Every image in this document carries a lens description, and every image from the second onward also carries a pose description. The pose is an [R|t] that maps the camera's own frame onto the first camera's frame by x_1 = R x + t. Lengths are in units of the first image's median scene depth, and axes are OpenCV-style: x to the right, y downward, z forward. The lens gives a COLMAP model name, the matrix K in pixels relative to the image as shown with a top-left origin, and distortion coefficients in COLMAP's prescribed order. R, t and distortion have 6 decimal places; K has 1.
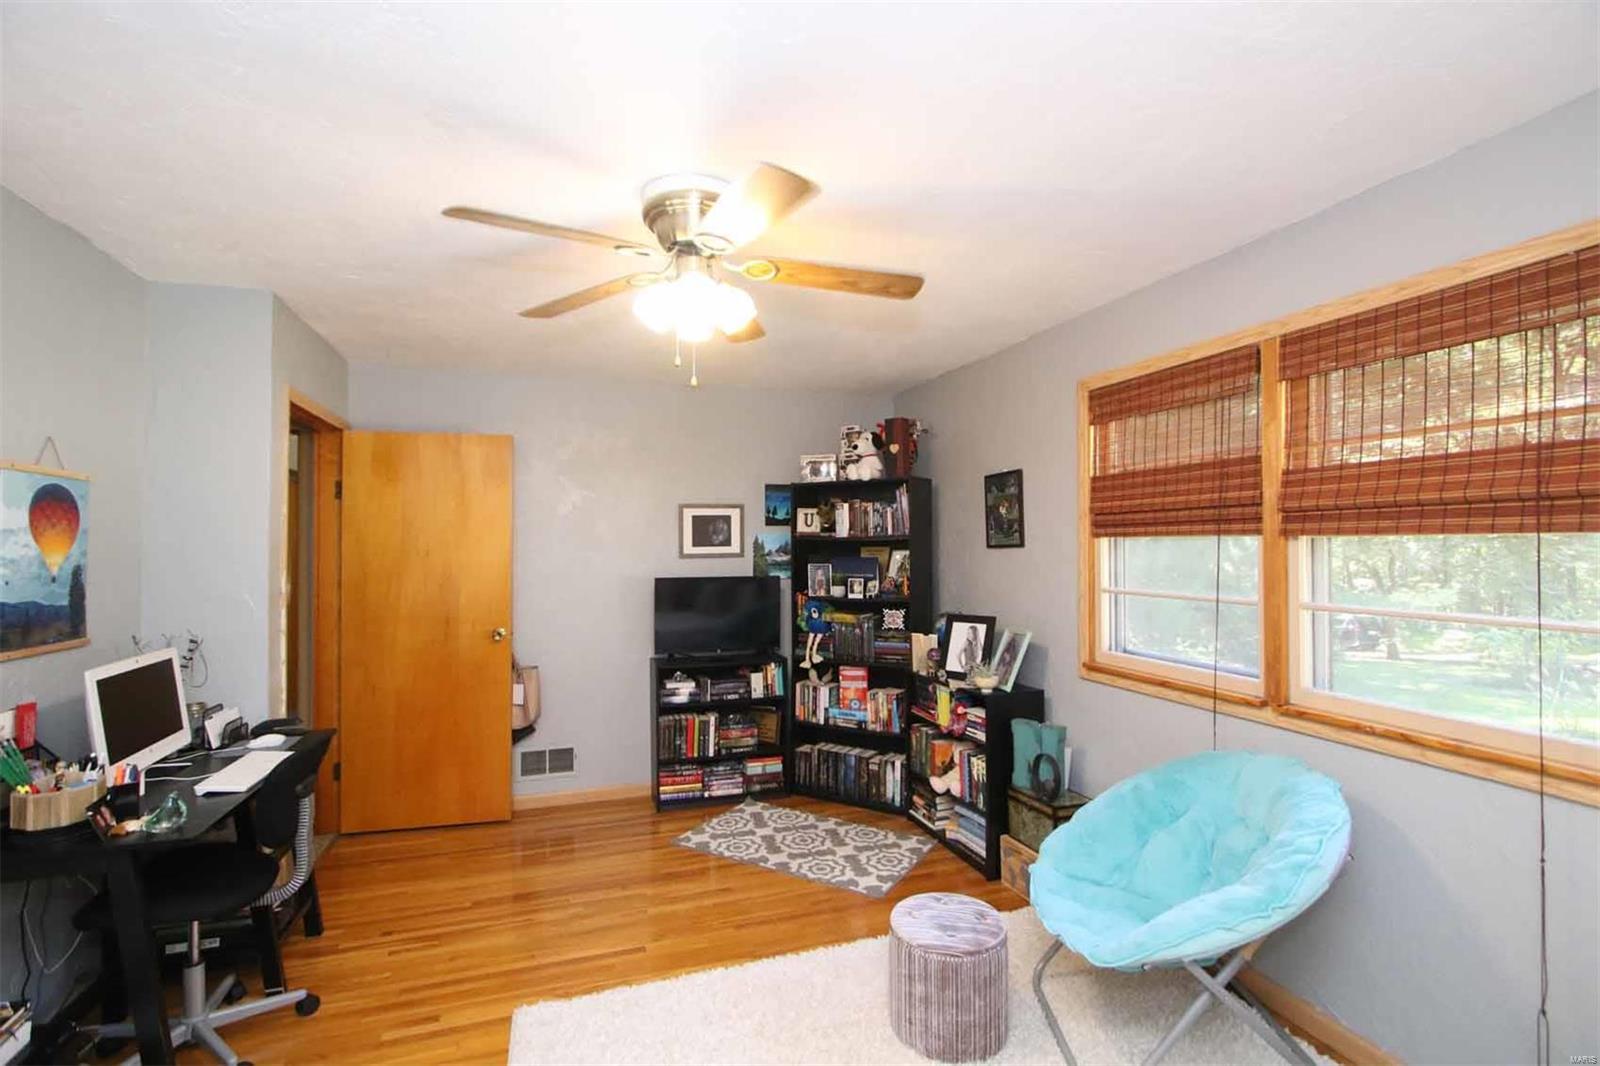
lens RADIAL K [[720.1, 0, 800.0], [0, 720.1, 533.0], [0, 0, 1]] dist [0.001067, 0.000074]
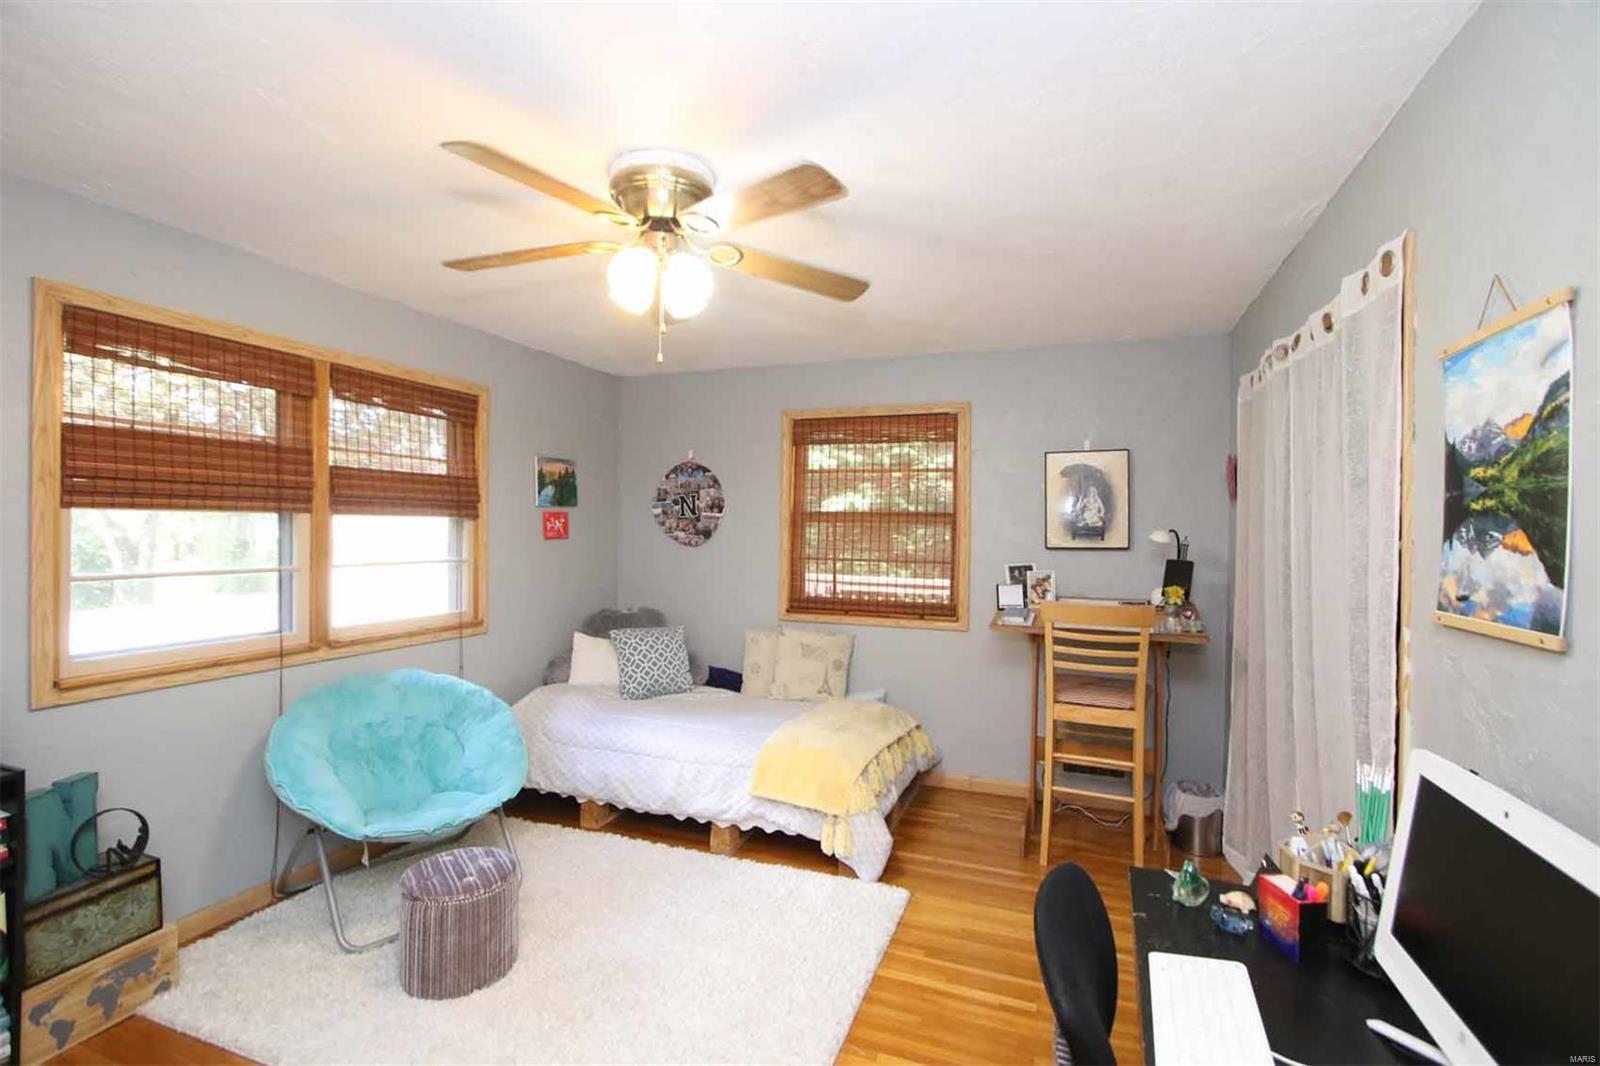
lens RADIAL K [[720.1, 0, 800.0], [0, 720.1, 533.0], [0, 0, 1]] dist [0.001067, 0.000074]
pose [[-0.766534, -0.005448, 0.642181, -0.810990], [-0.014365, 0.999859, -0.008664, 0.035465], [-0.642044, -0.015867, -0.766504, 1.406136]]
